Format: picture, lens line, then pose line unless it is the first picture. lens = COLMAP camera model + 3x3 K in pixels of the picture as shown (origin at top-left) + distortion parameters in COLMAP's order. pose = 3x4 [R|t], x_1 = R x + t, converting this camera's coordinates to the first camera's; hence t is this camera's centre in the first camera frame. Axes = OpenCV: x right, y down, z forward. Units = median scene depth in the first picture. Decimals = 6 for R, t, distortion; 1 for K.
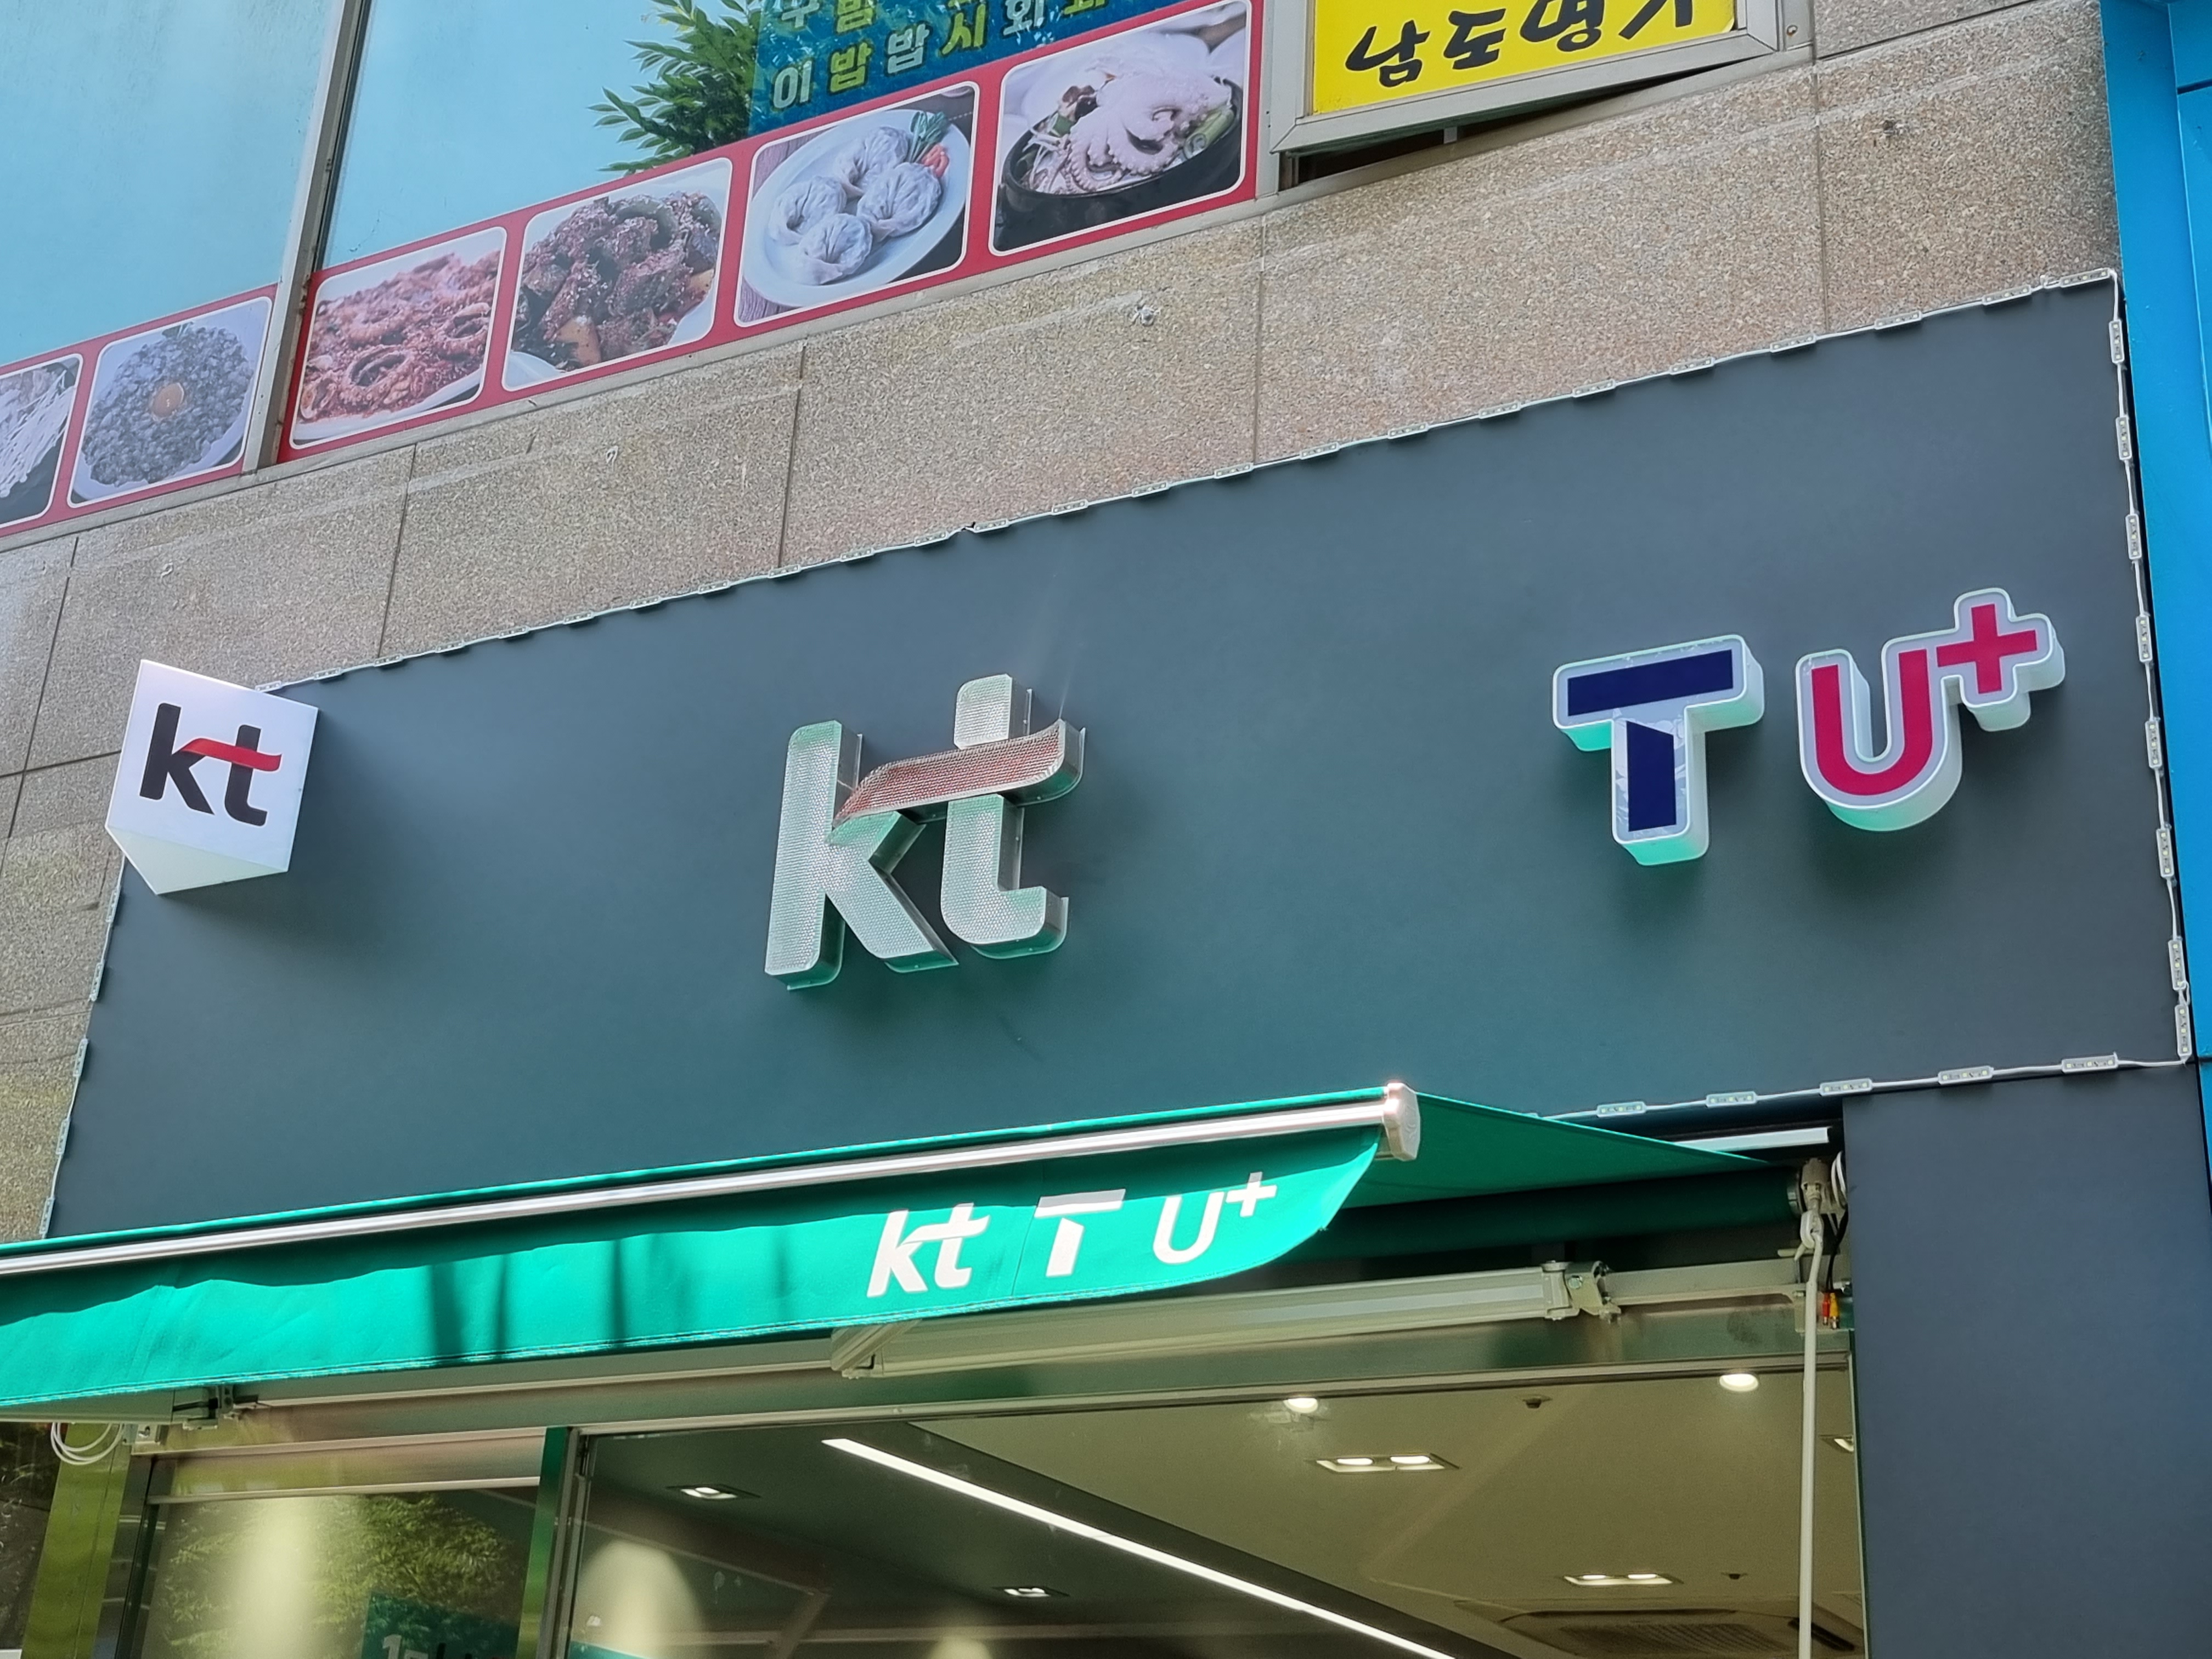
lens RADIAL K [[2860.3, 0, 1103.2], [0, 2860.3, 802.6], [0, 0, 1]] dist [0.028233, 0.021712]
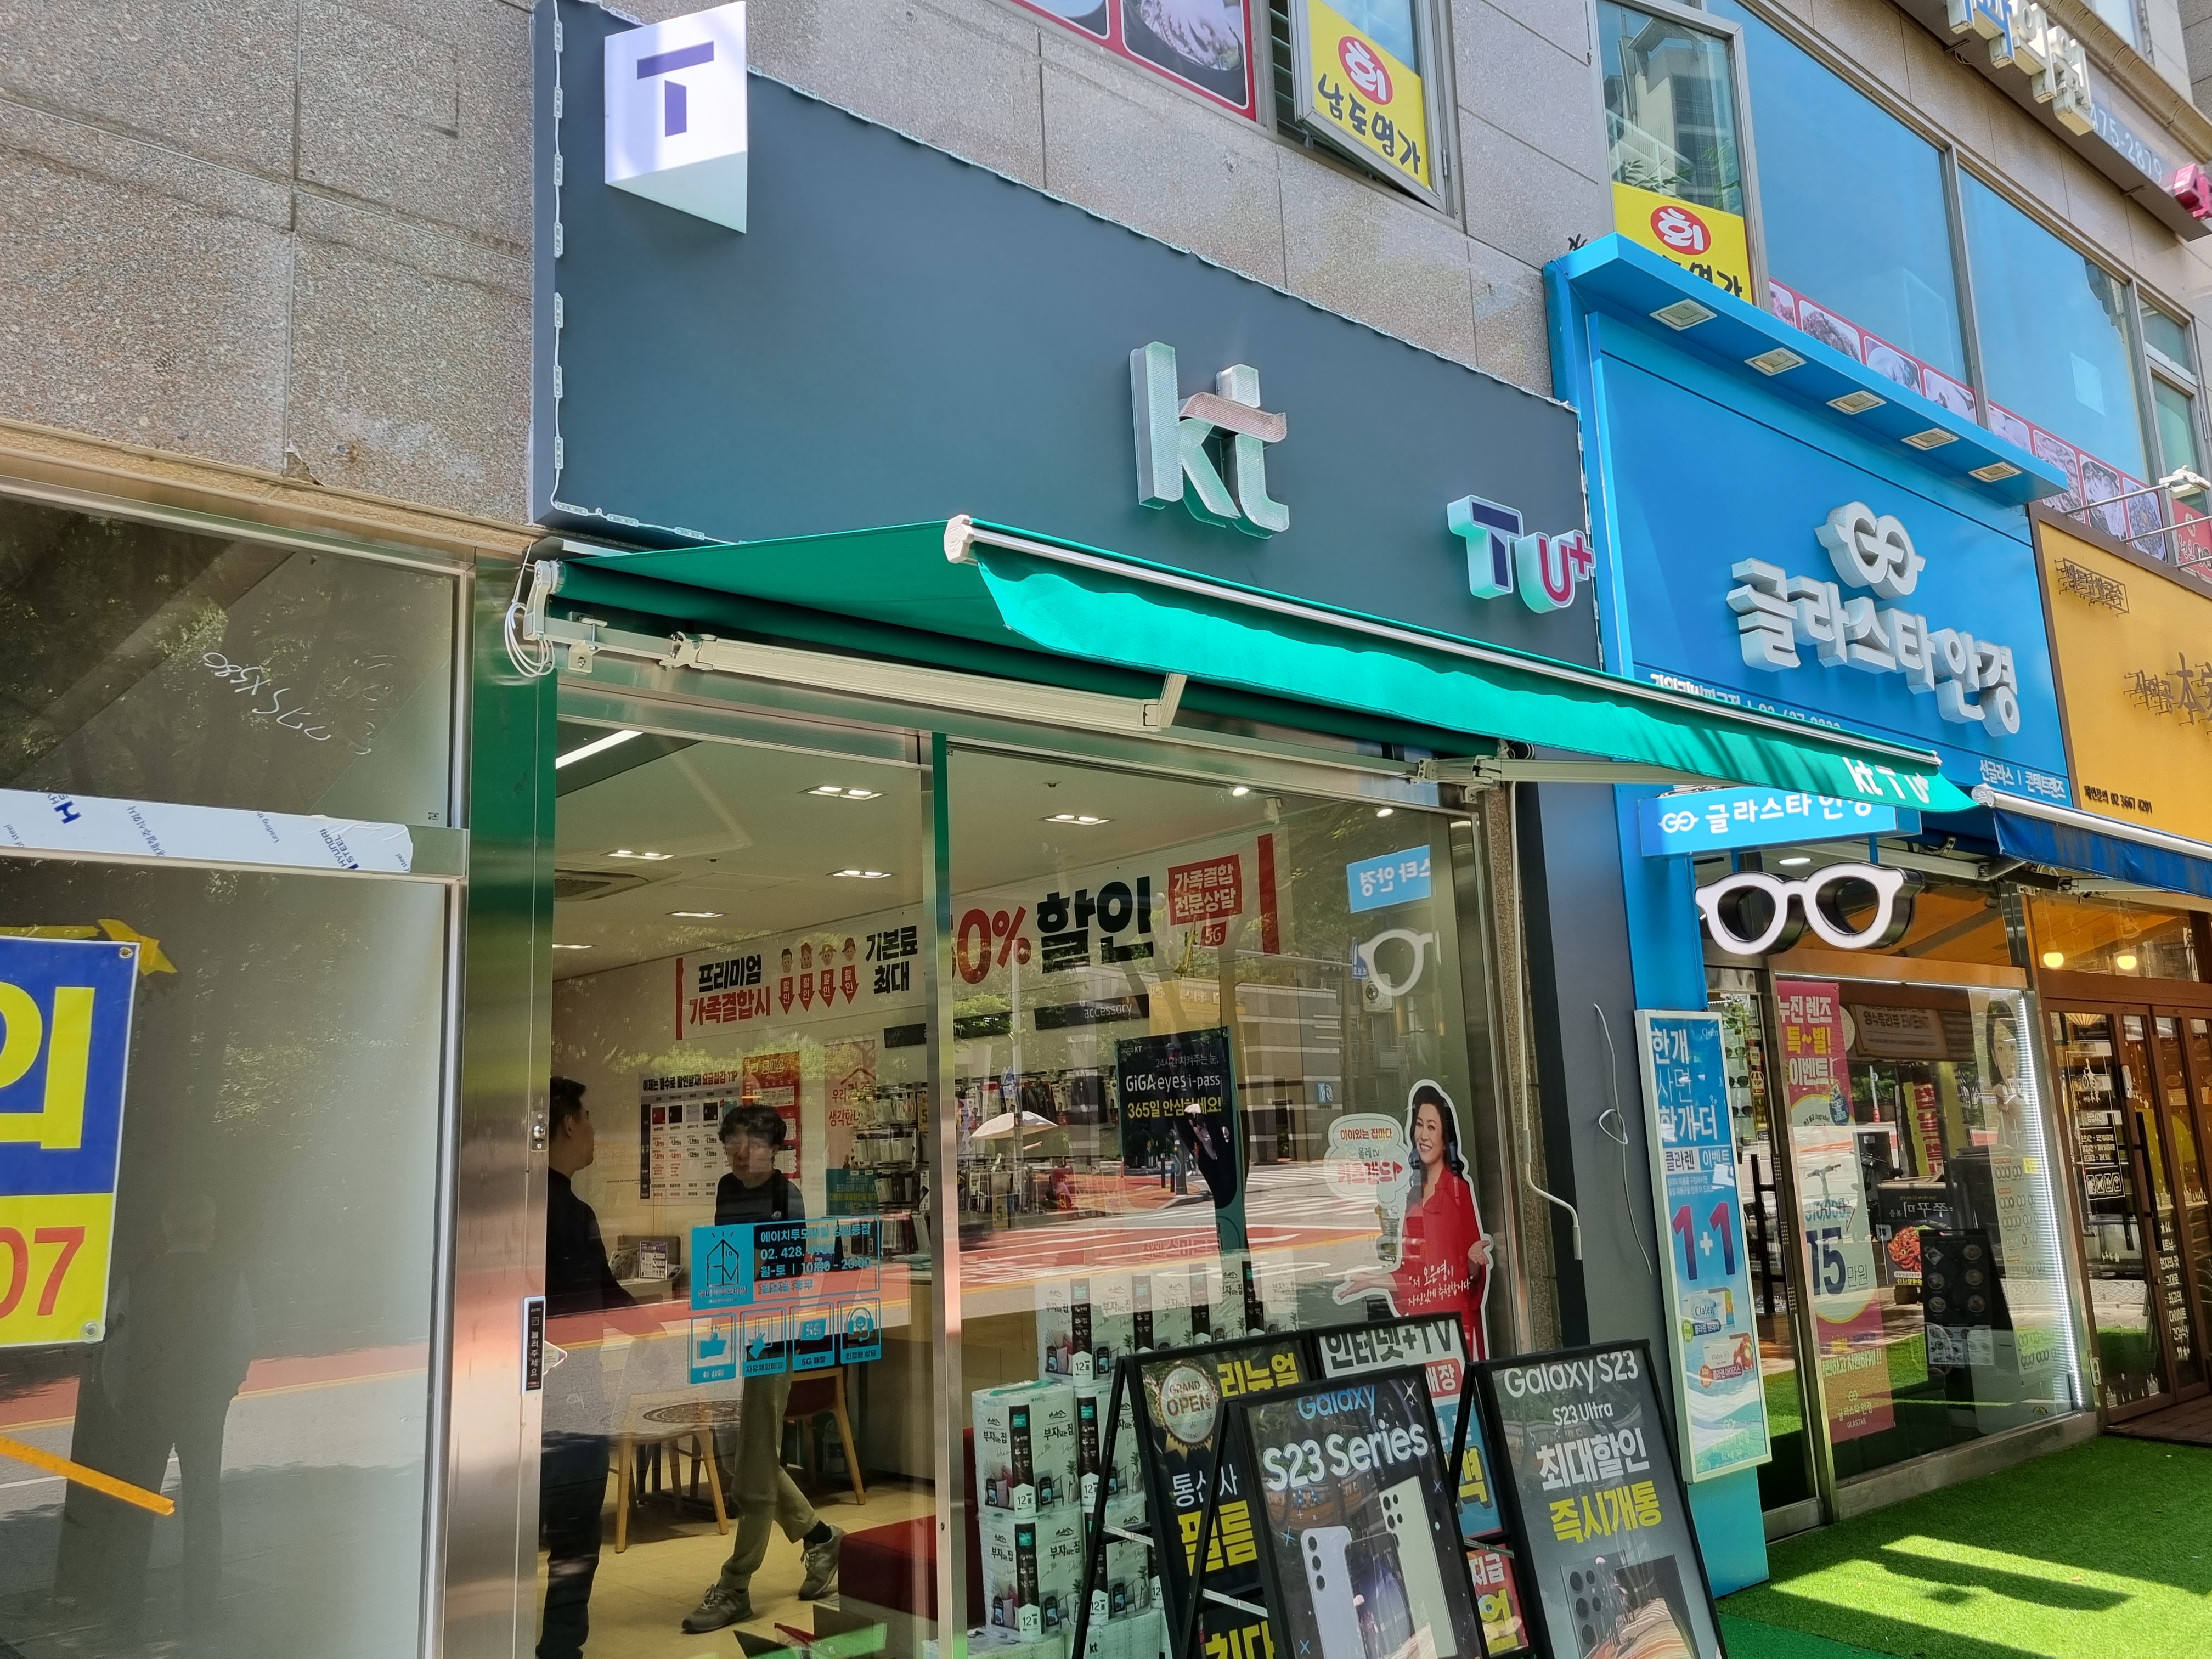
lens RADIAL K [[1774.9, 0, 1084.3], [0, 1774.9, 808.1], [0, 0, 1]] dist [0.056179, -0.029718]
pose [[0.343923, 0.106712, 0.932914, -1.013443], [-0.319334, 0.947596, 0.009333, 0.222620], [-0.883030, -0.301121, 0.359977, 0.595995]]
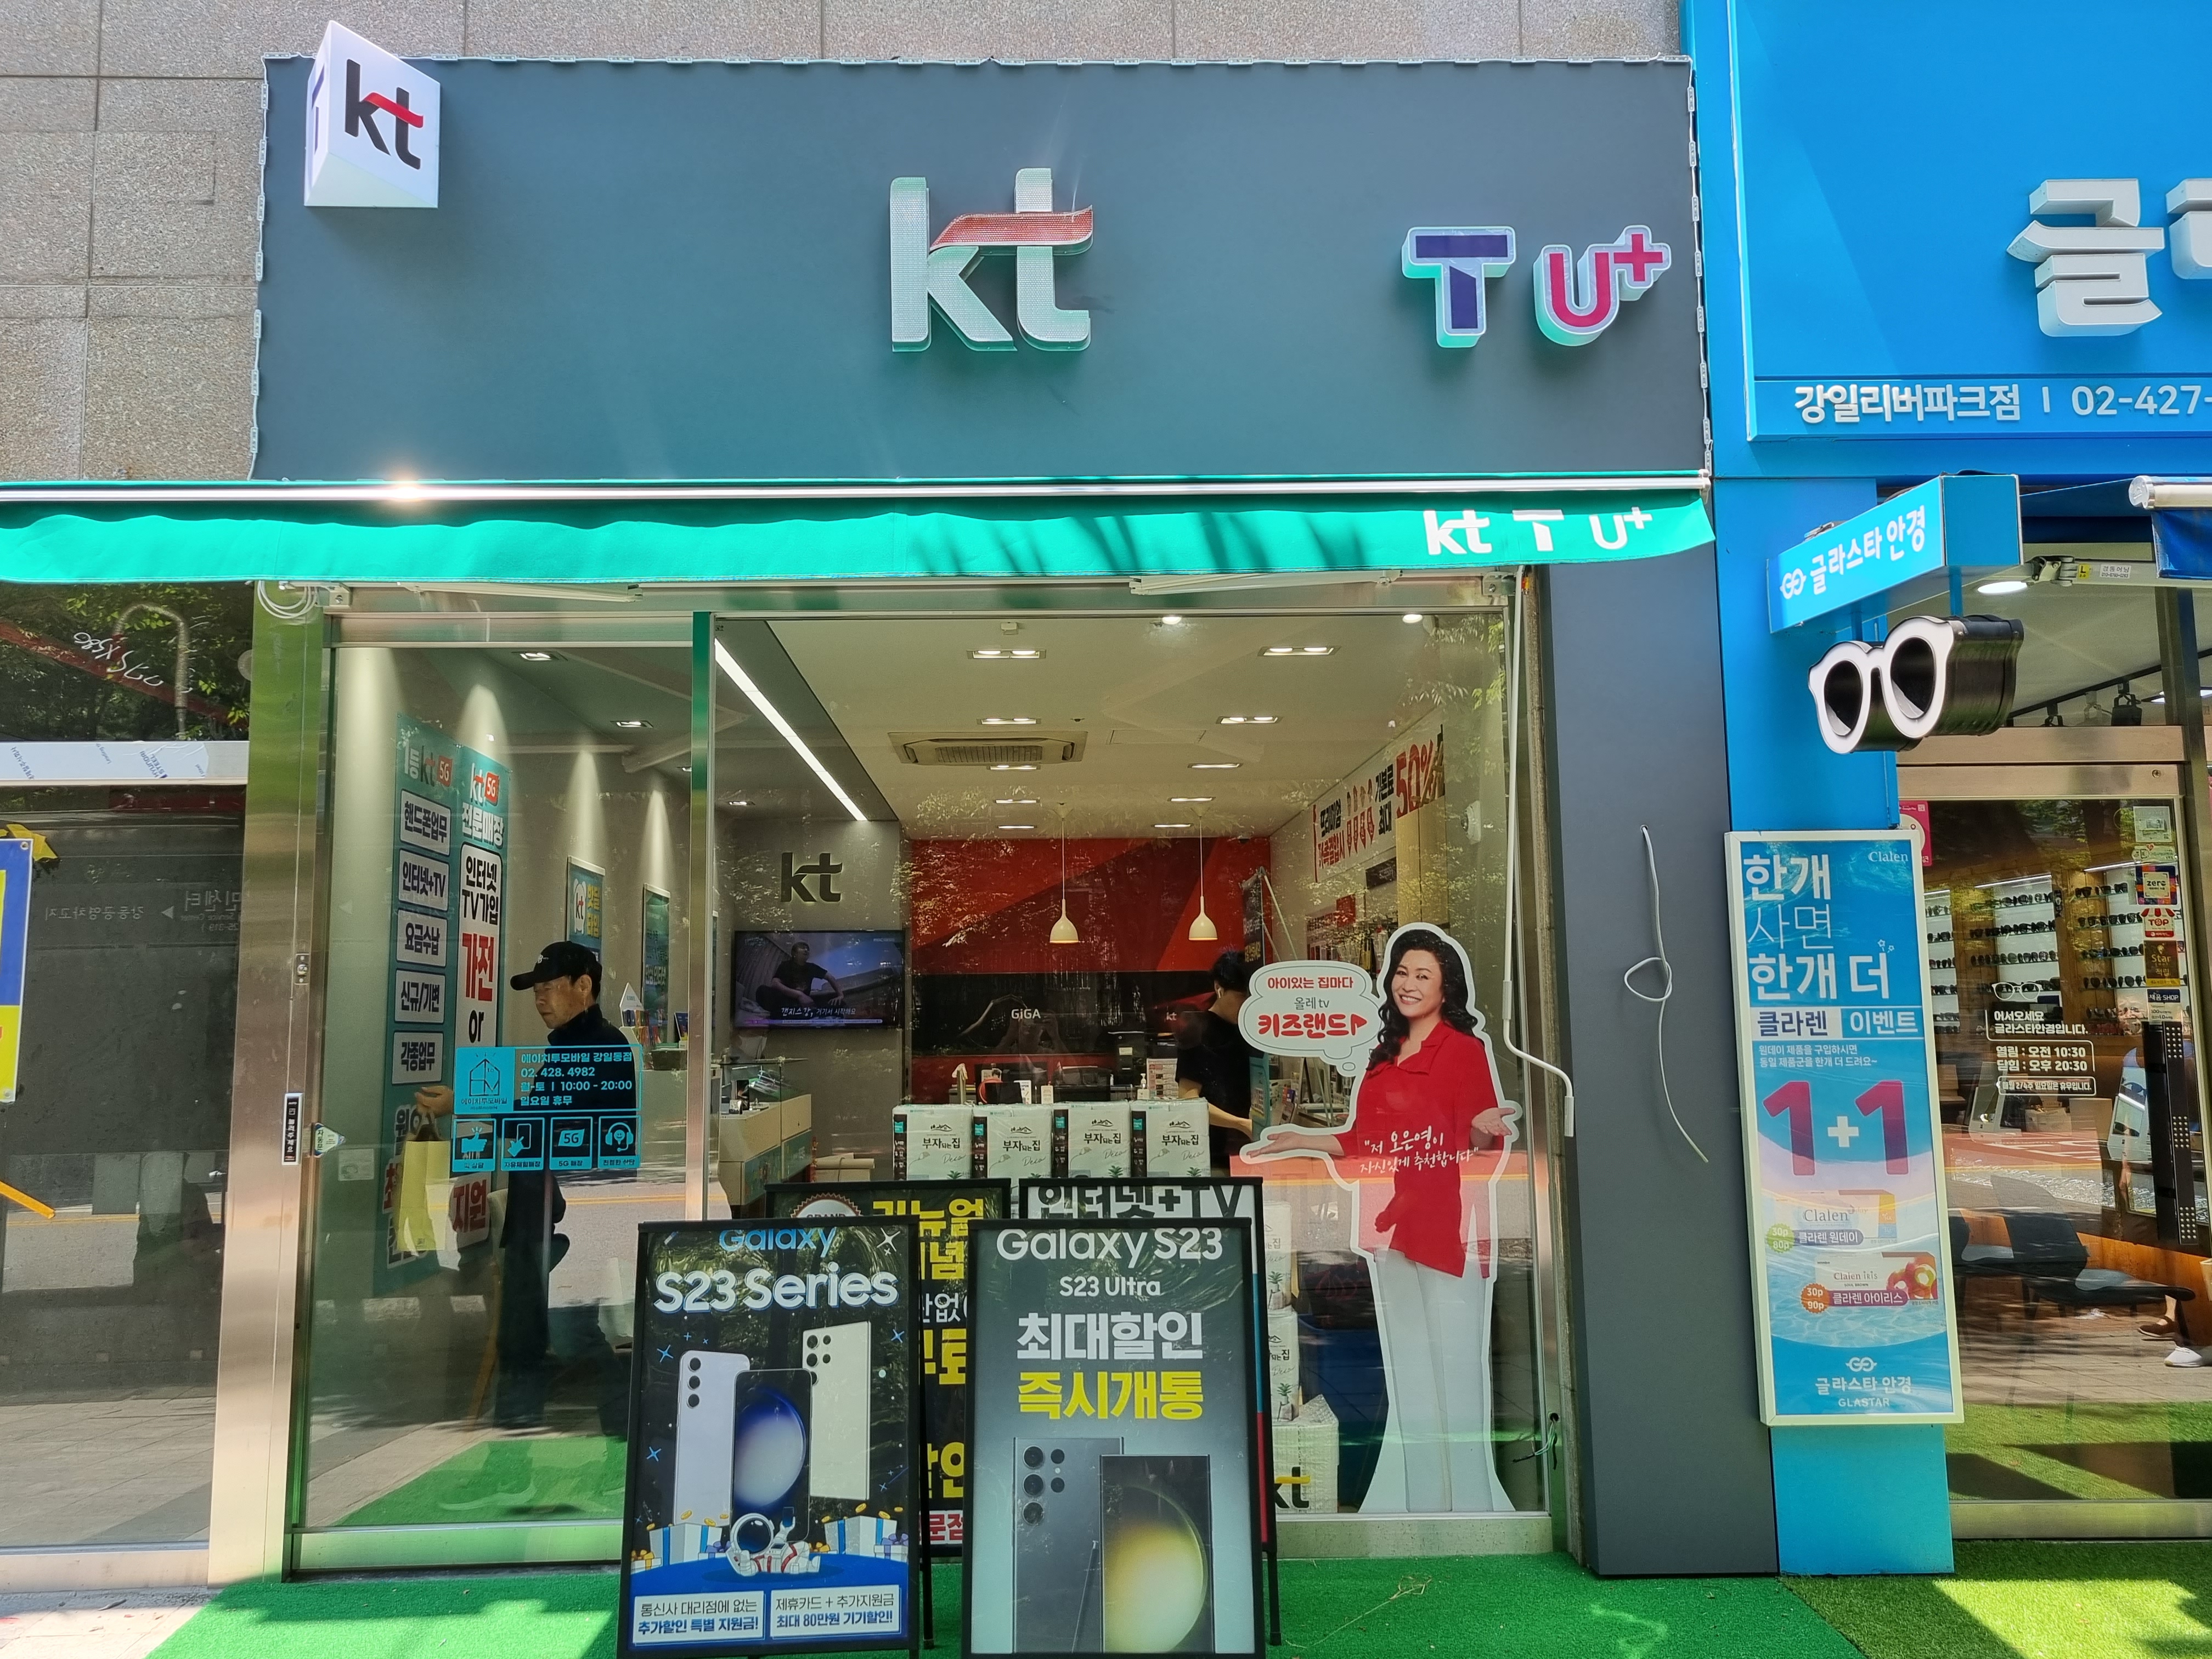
lens RADIAL K [[1774.9, 0, 1084.3], [0, 1774.9, 808.1], [0, 0, 1]] dist [0.056179, -0.029718]
pose [[0.860958, -0.007967, 0.508614, -0.513761], [-0.144750, 0.954703, 0.259981, 0.033548], [-0.487646, -0.297455, 0.820806, 0.048937]]
